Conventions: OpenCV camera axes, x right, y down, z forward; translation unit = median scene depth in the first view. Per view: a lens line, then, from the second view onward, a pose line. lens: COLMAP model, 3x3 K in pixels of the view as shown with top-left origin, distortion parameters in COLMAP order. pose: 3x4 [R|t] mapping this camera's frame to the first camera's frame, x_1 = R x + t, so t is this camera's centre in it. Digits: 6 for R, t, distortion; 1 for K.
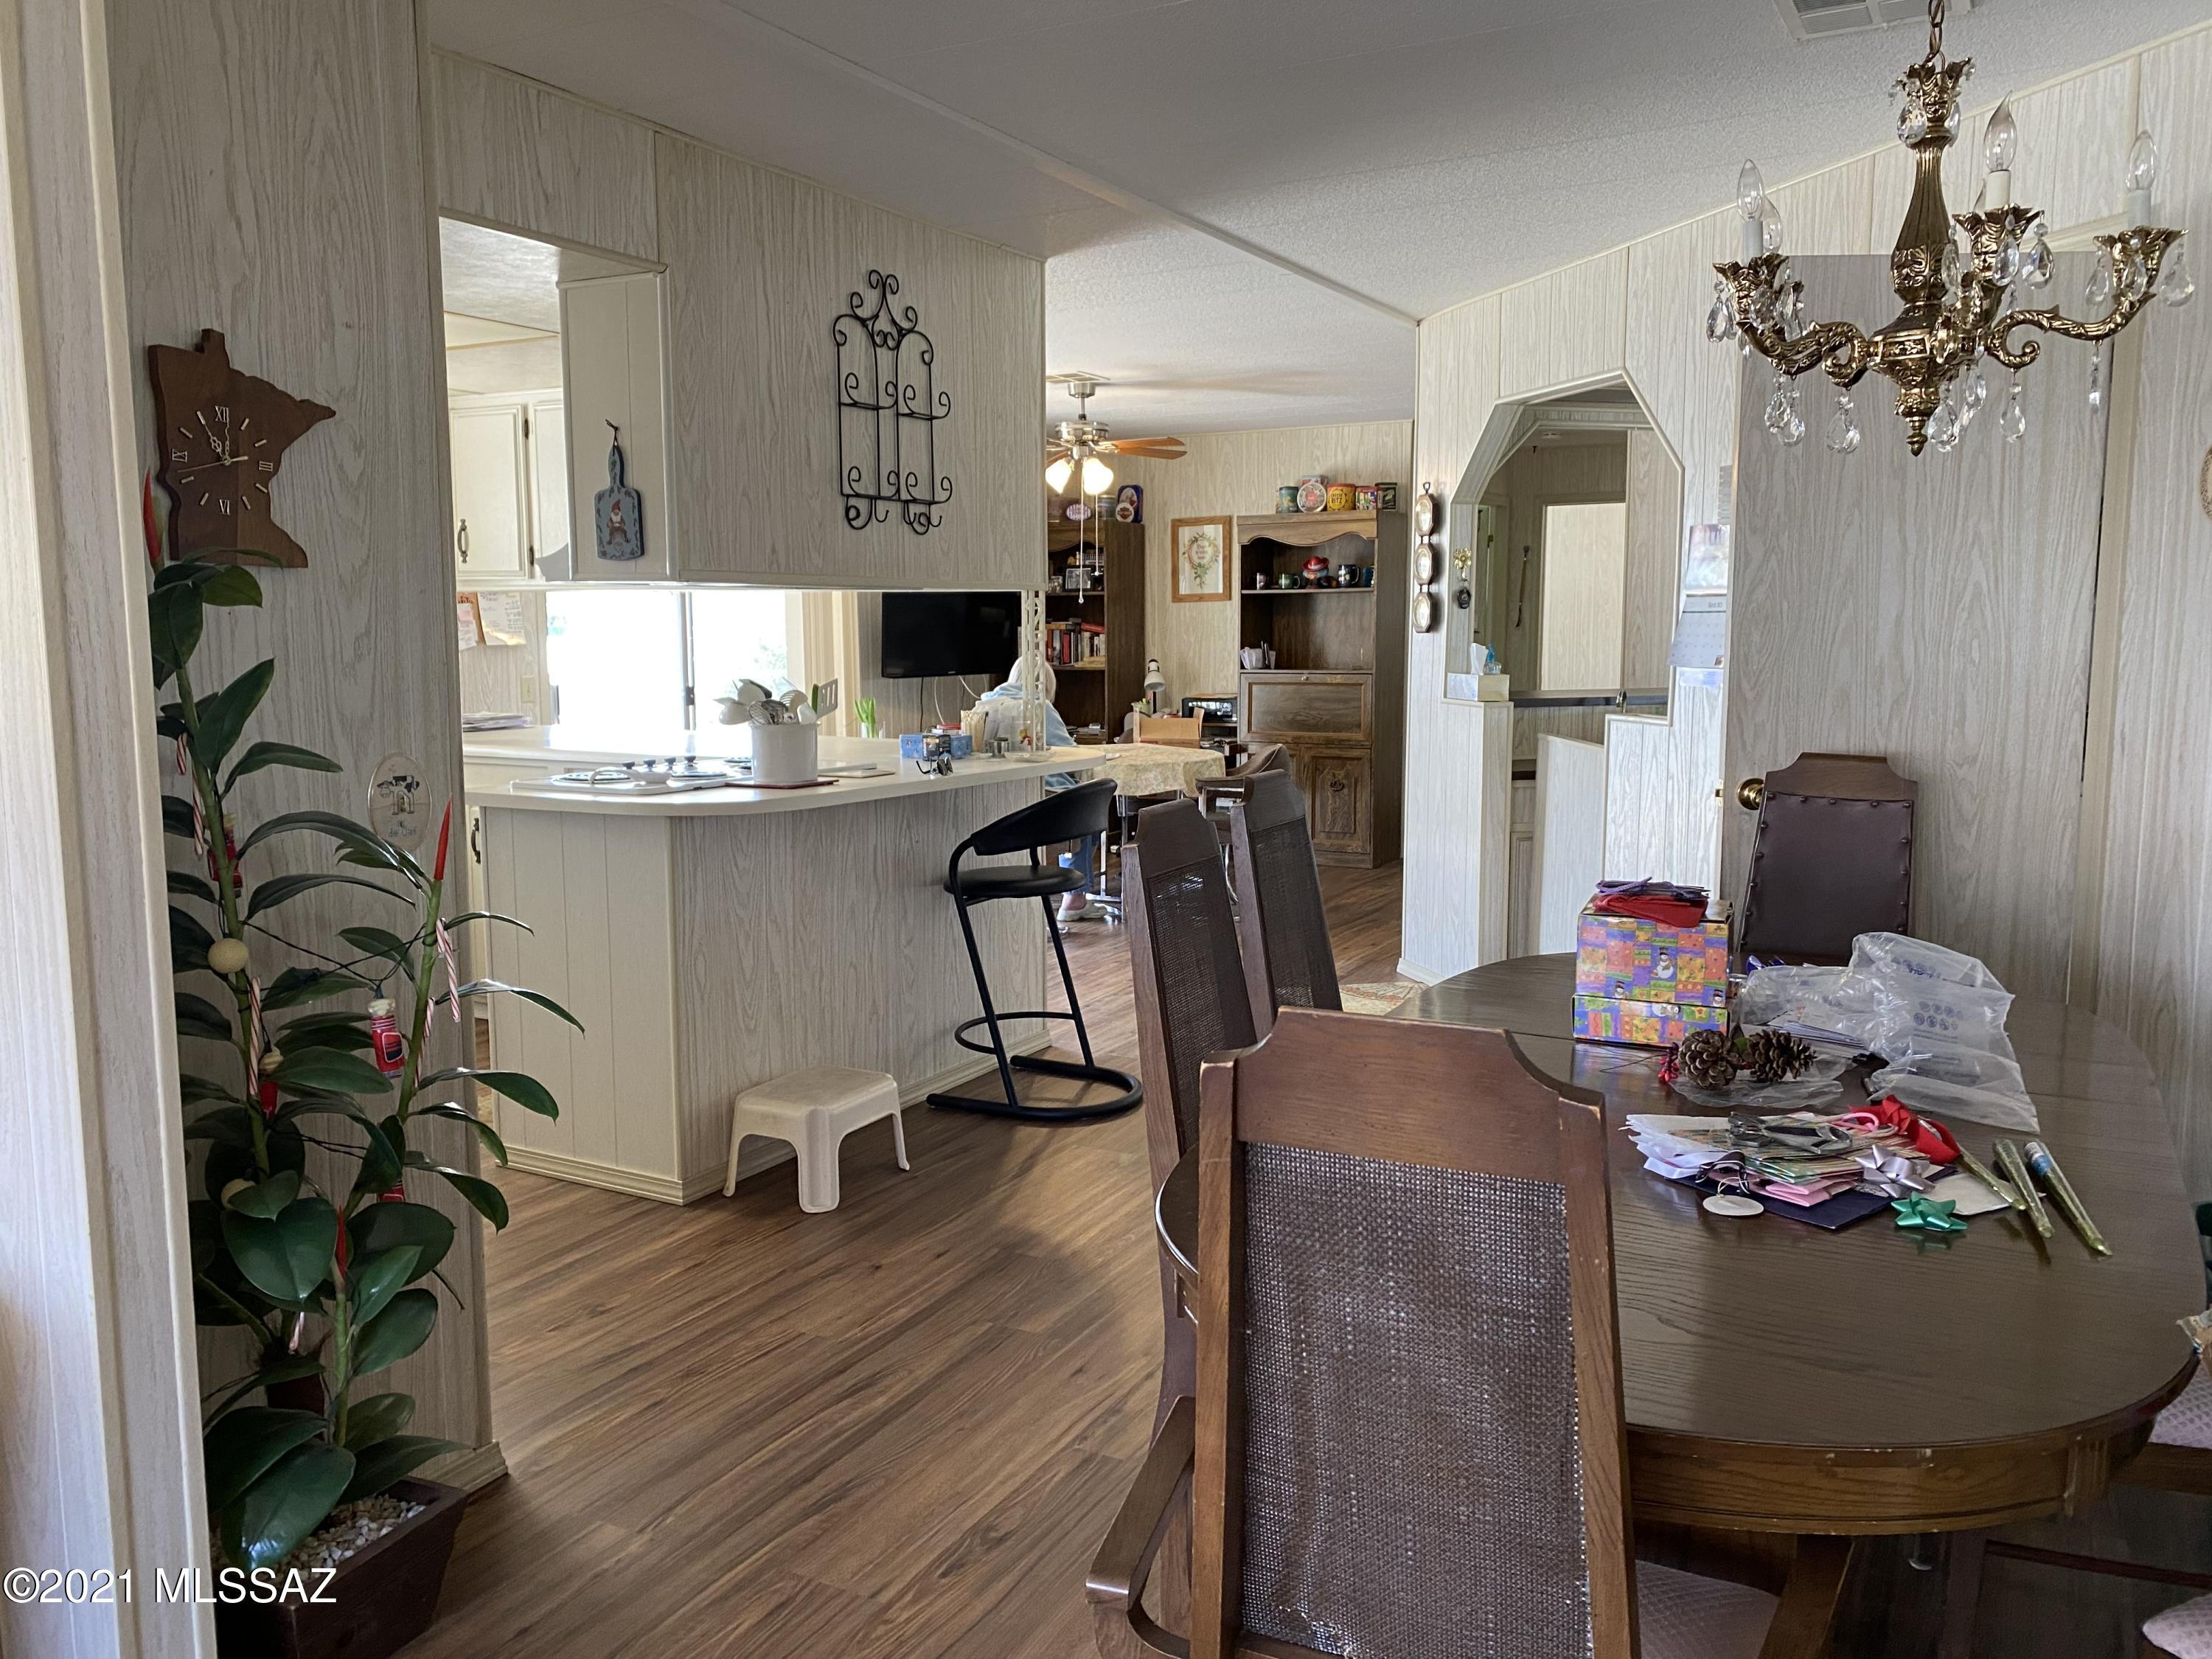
lens RADIAL K [[1690.4, 0, 1106.0], [0, 1690.4, 829.5], [0, 0, 1]] dist [0.208478, -0.508577]
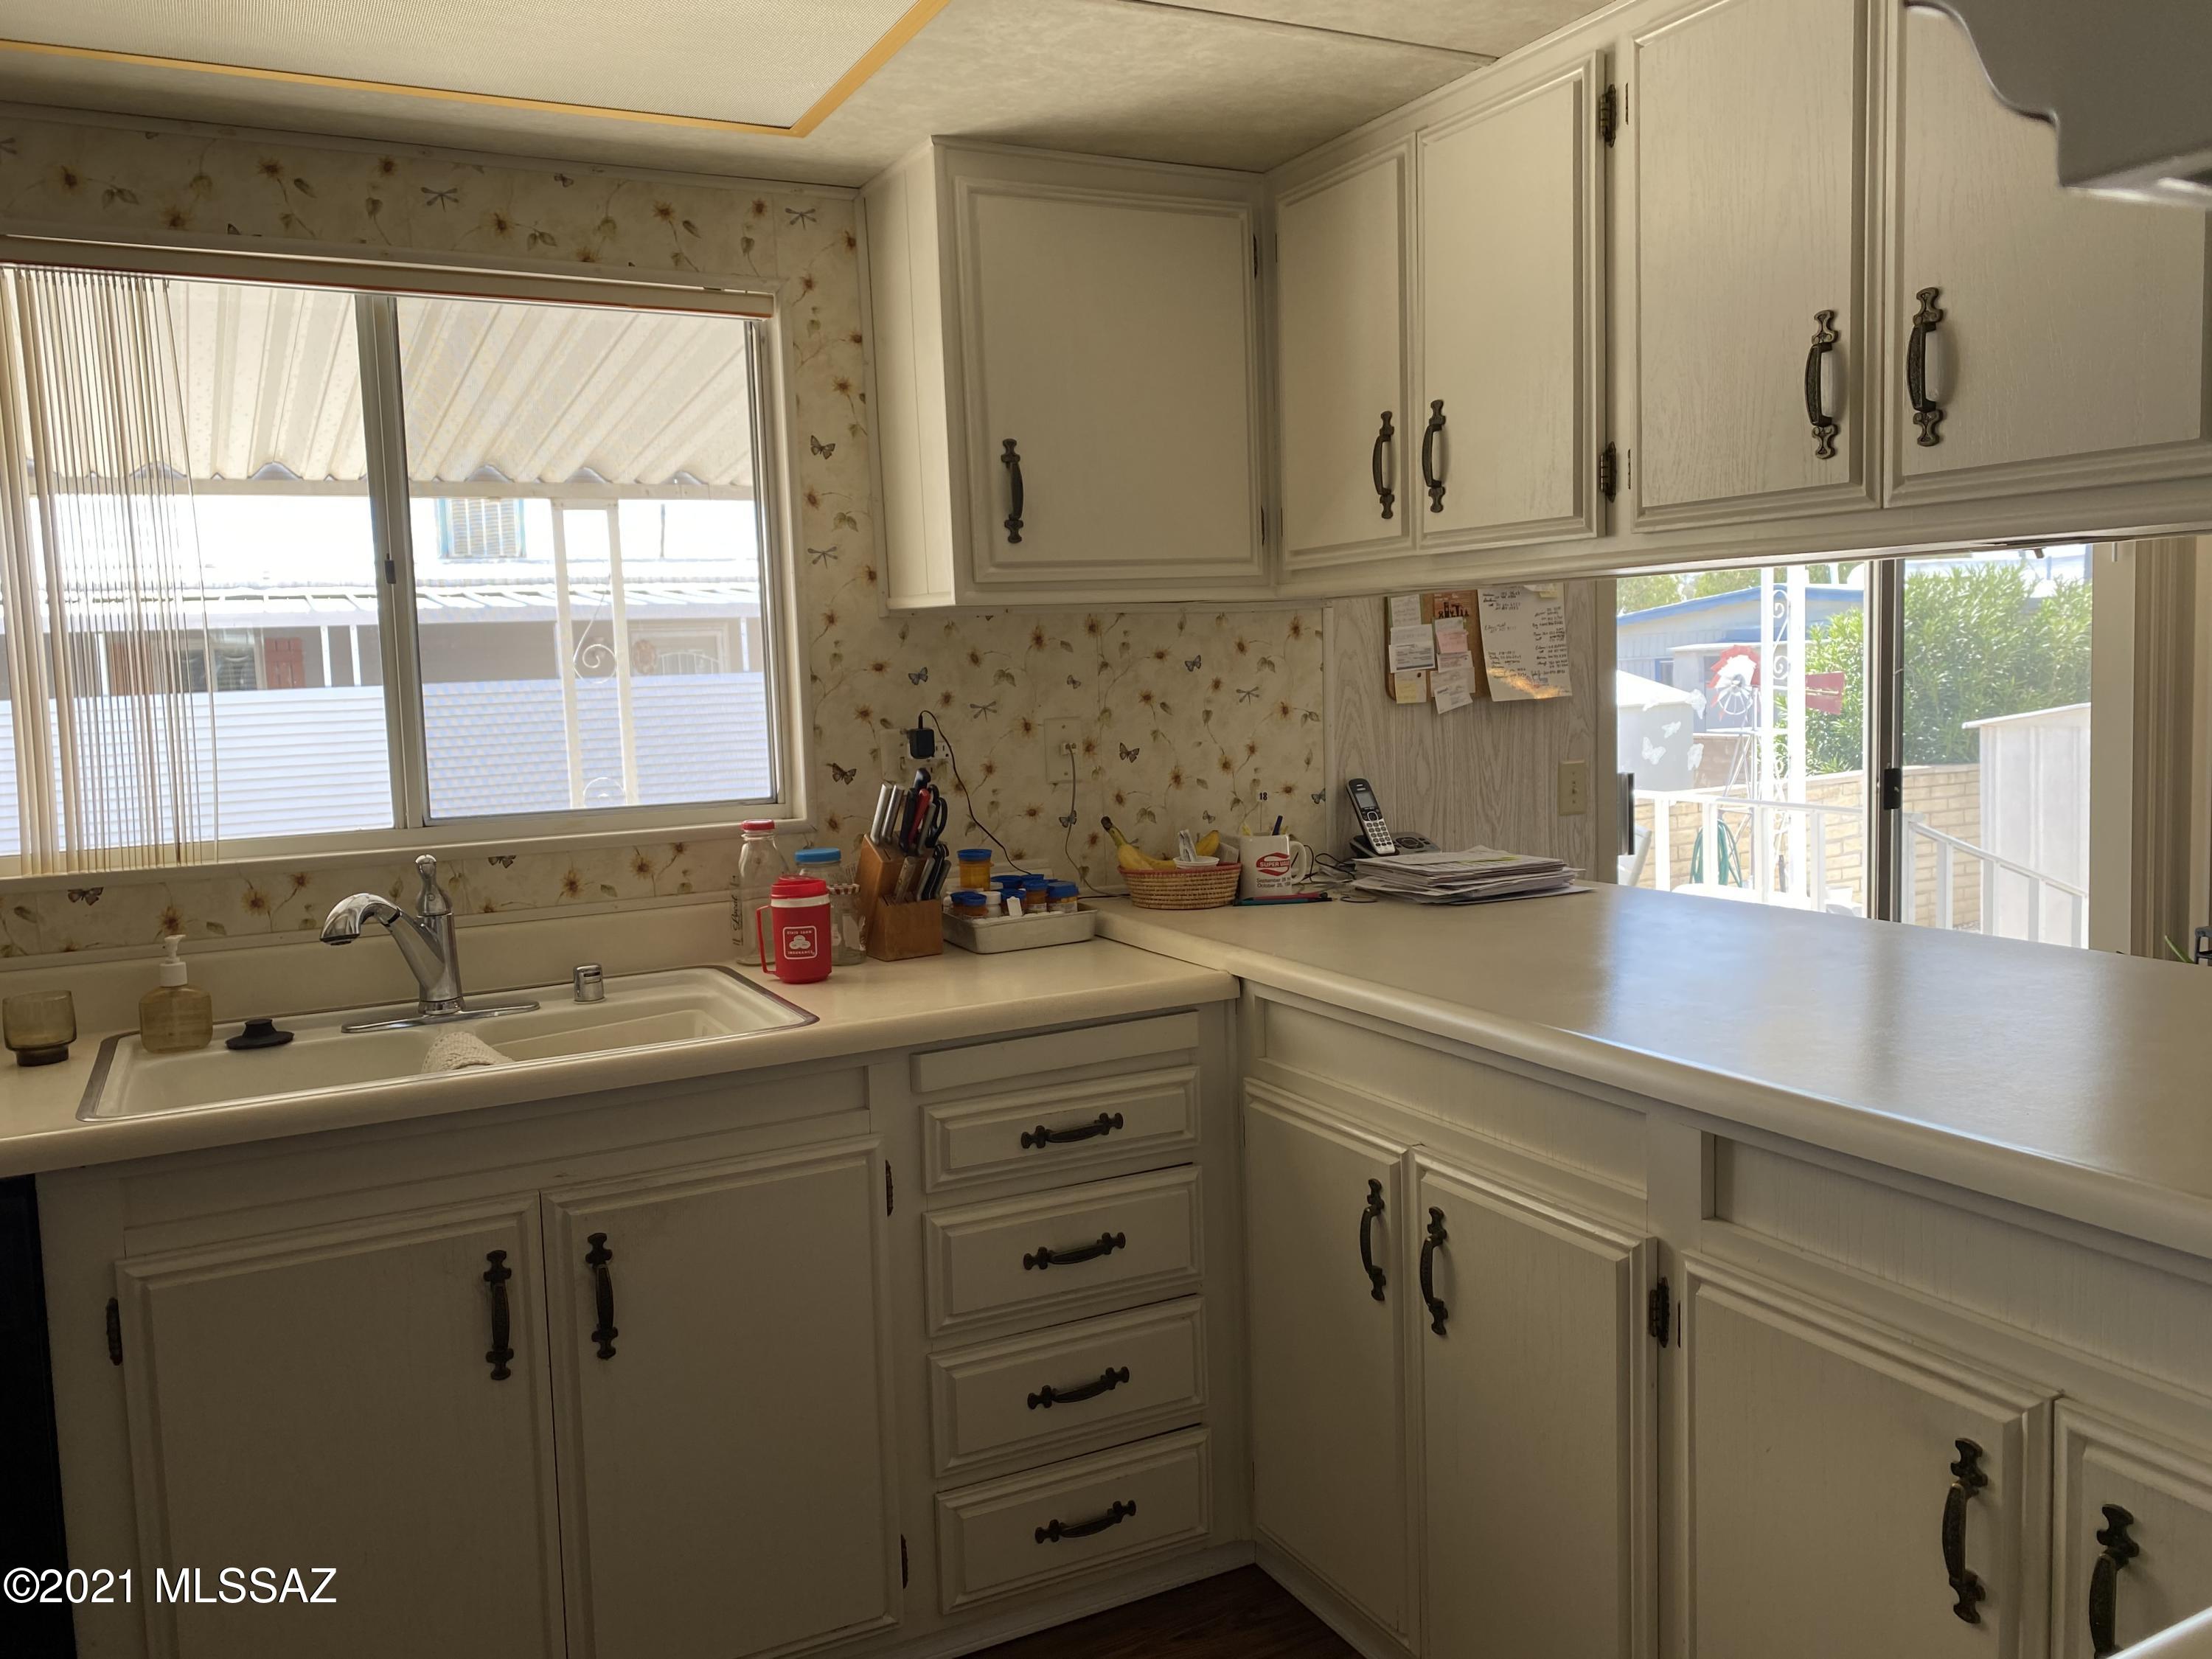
lens RADIAL K [[1690.4, 0, 1106.0], [0, 1690.4, 829.5], [0, 0, 1]] dist [0.208478, -0.508577]
pose [[0.836589, 0.030052, -0.547005, -0.255539], [-0.035005, 0.999386, 0.001369, -0.093528], [0.546711, 0.018002, 0.837128, 0.740261]]
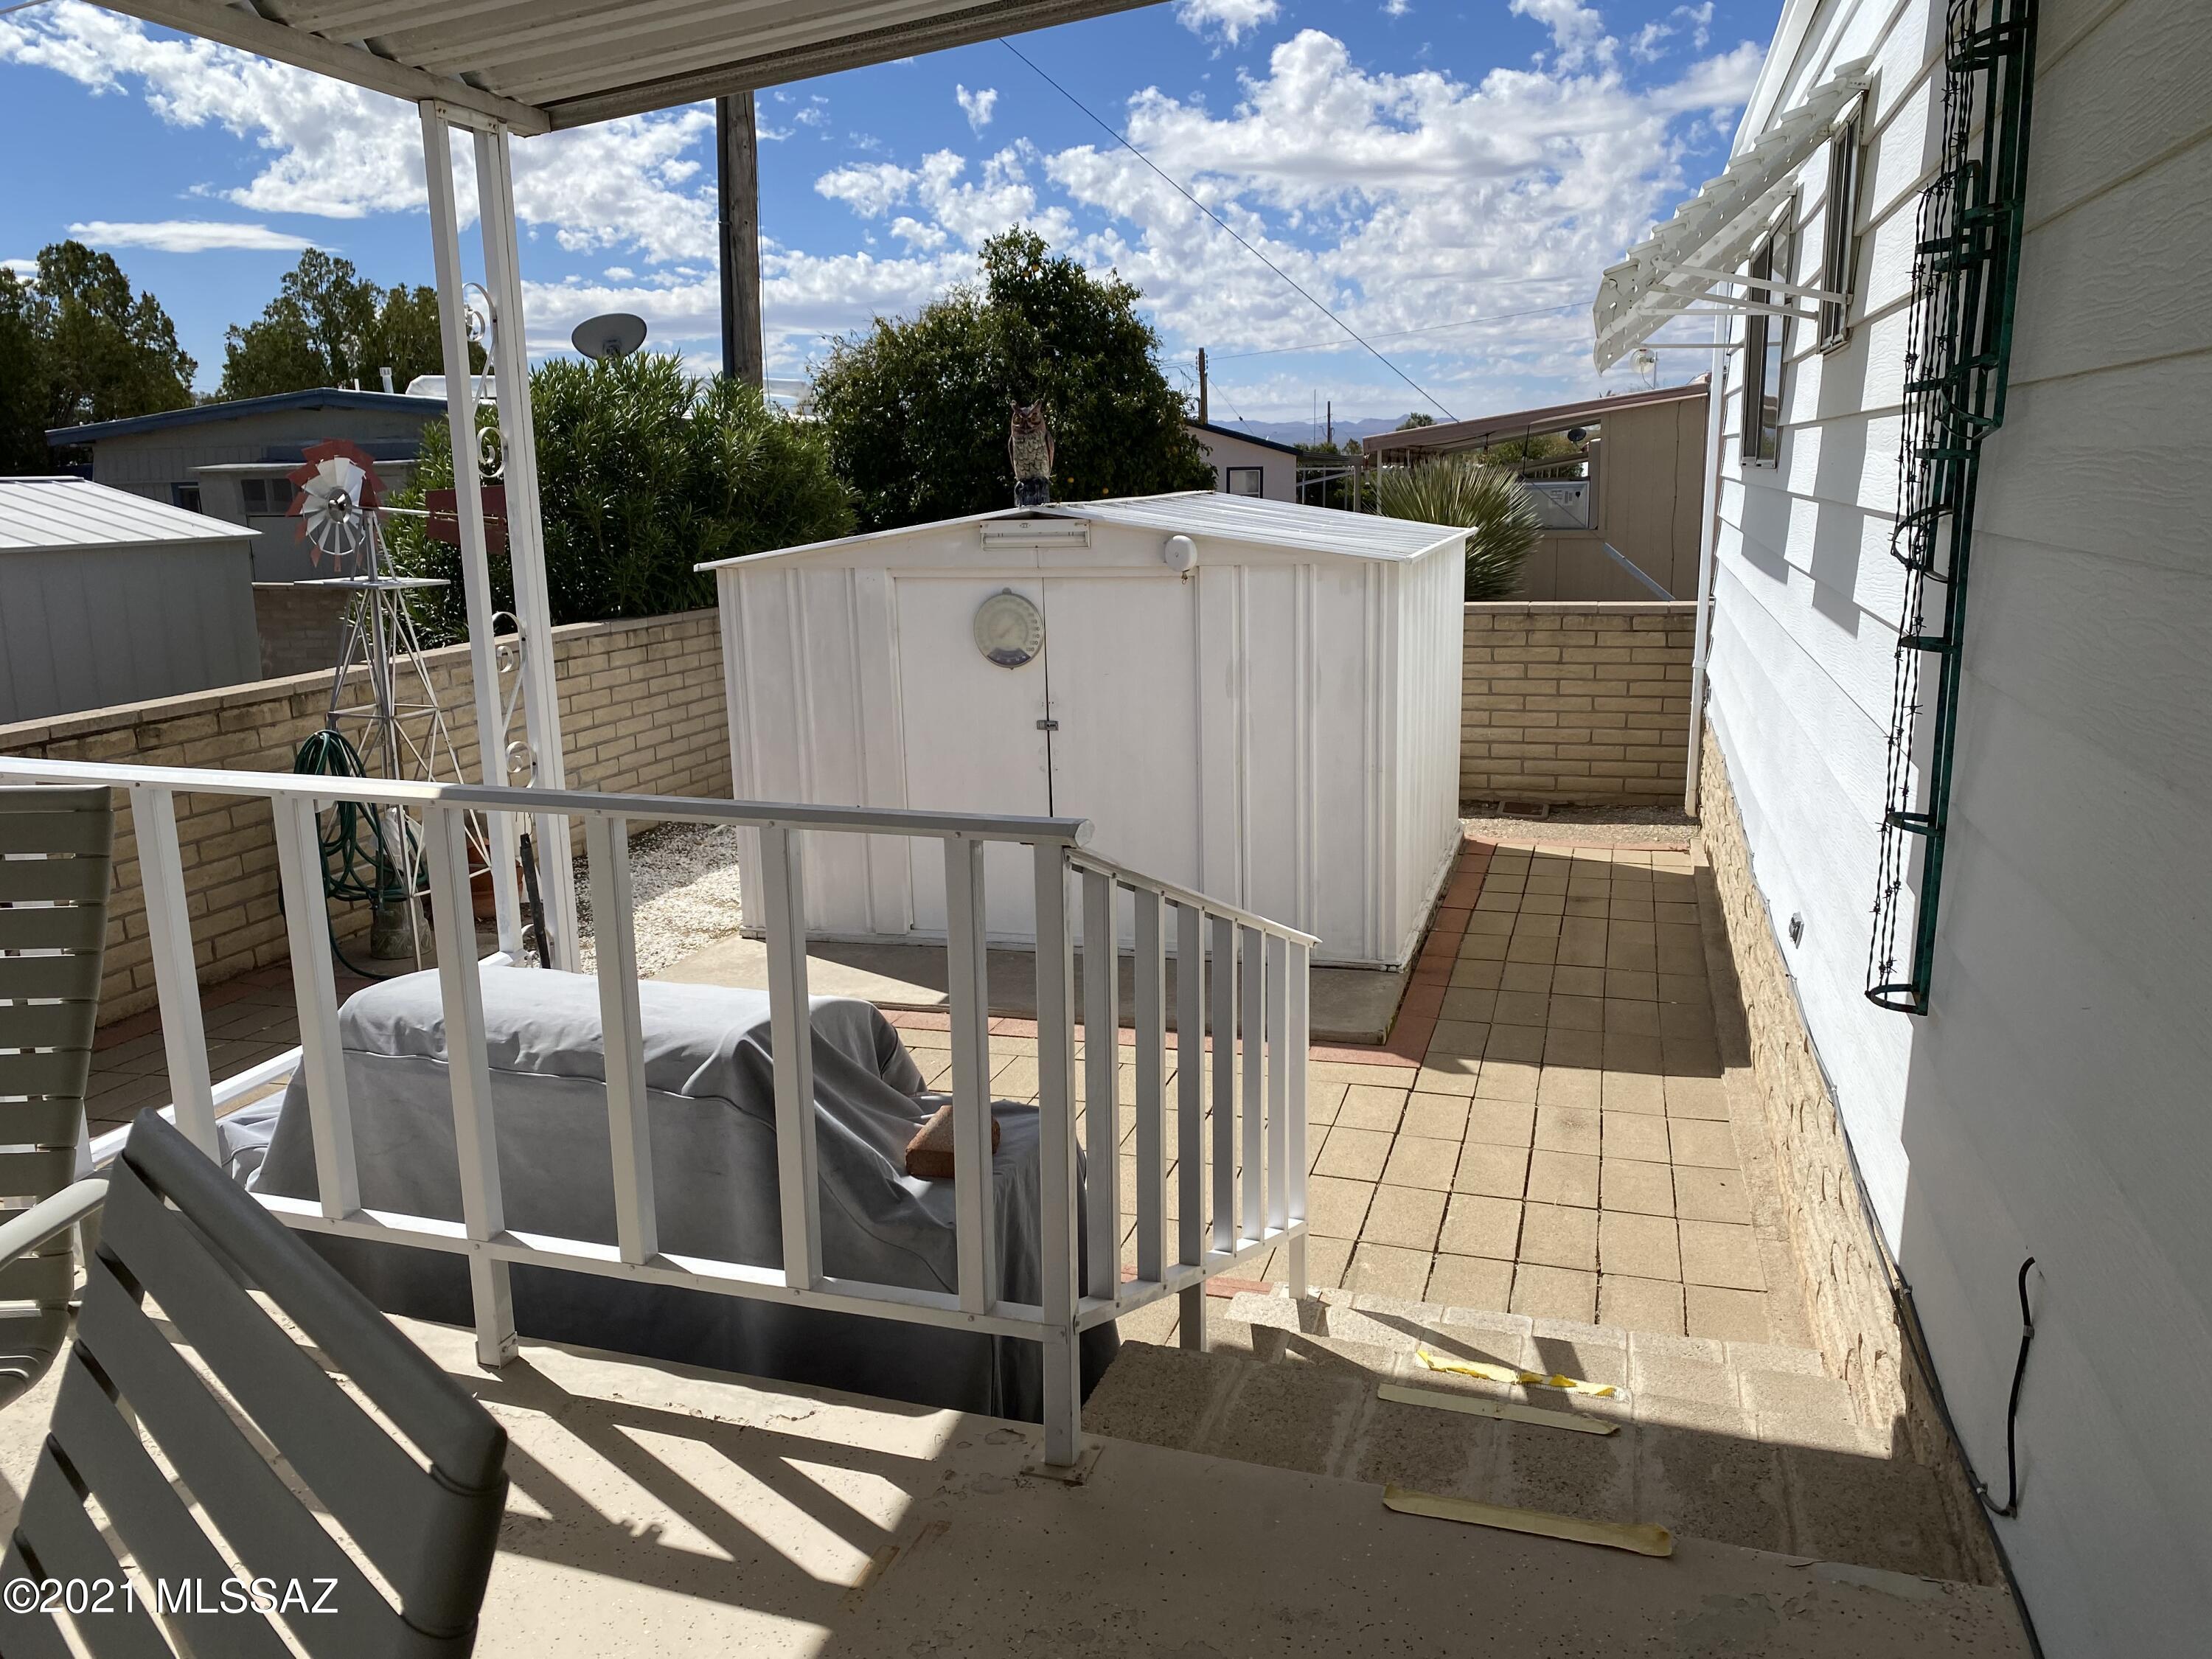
lens RADIAL K [[1709.2, 0, 1106.0], [0, 1709.2, 829.5], [0, 0, 1]] dist [0.018372, 0.003810]
pose [[0.975190, -0.055183, 0.214383, -0.336357], [0.035806, 0.995000, 0.093240, -0.113698], [-0.218456, -0.083251, 0.972289, 1.005493]]
